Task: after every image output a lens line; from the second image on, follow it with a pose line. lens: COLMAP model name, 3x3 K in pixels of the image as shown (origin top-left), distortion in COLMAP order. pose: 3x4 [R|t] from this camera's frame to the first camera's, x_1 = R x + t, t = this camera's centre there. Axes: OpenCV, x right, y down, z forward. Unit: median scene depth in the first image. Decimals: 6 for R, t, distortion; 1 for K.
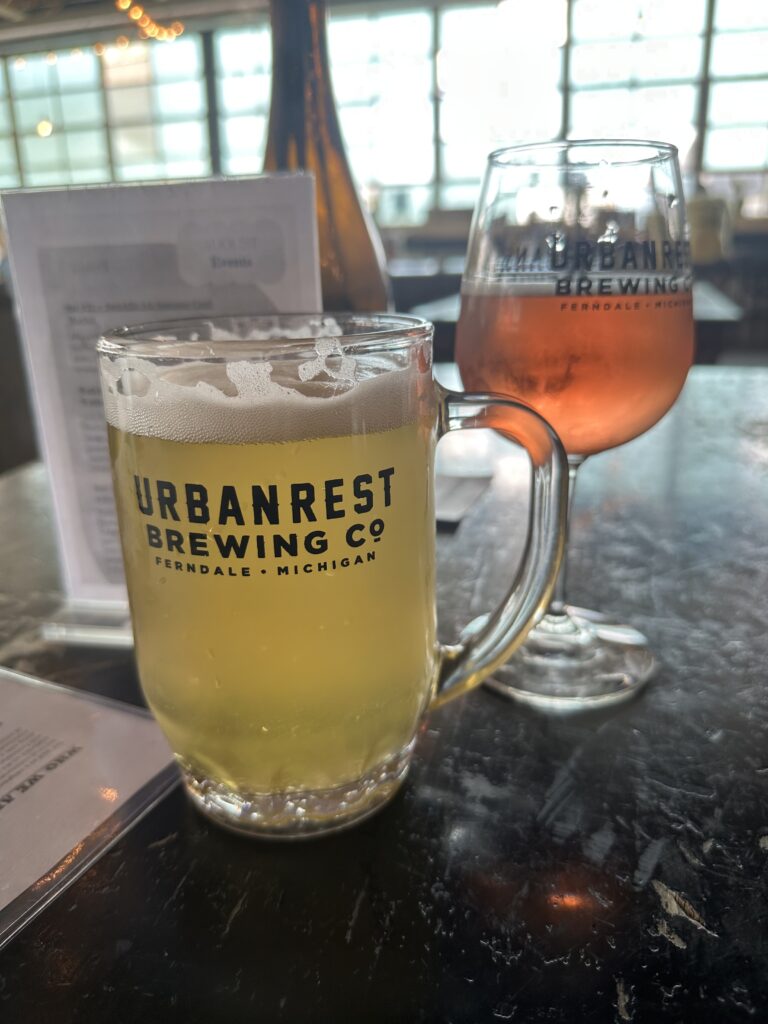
lens RADIAL K [[706.1, 0, 384.0], [0, 706.1, 512.0], [0, 0, 1]] dist [-0.066422, 0.000096]
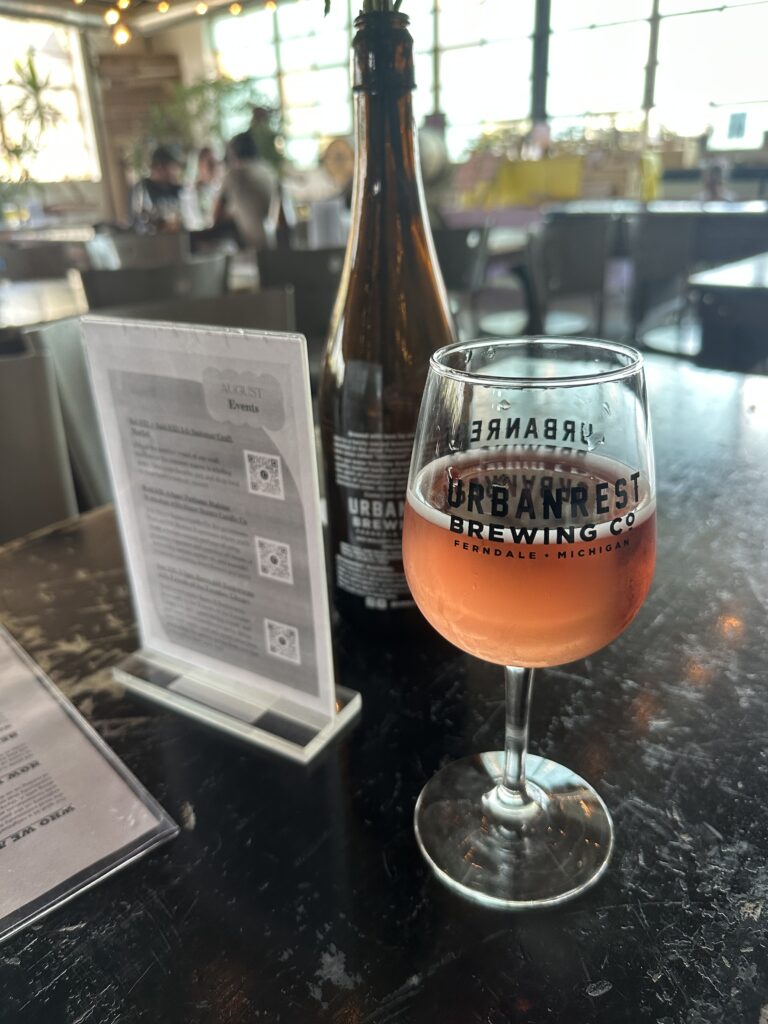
lens RADIAL K [[706.1, 0, 384.0], [0, 706.1, 512.0], [0, 0, 1]] dist [-0.066422, 0.000096]
pose [[0.932097, 0.137714, -0.335008, 0.350448], [-0.116210, 0.989708, 0.083512, -0.294992], [0.343061, -0.038910, 0.938507, 0.046505]]
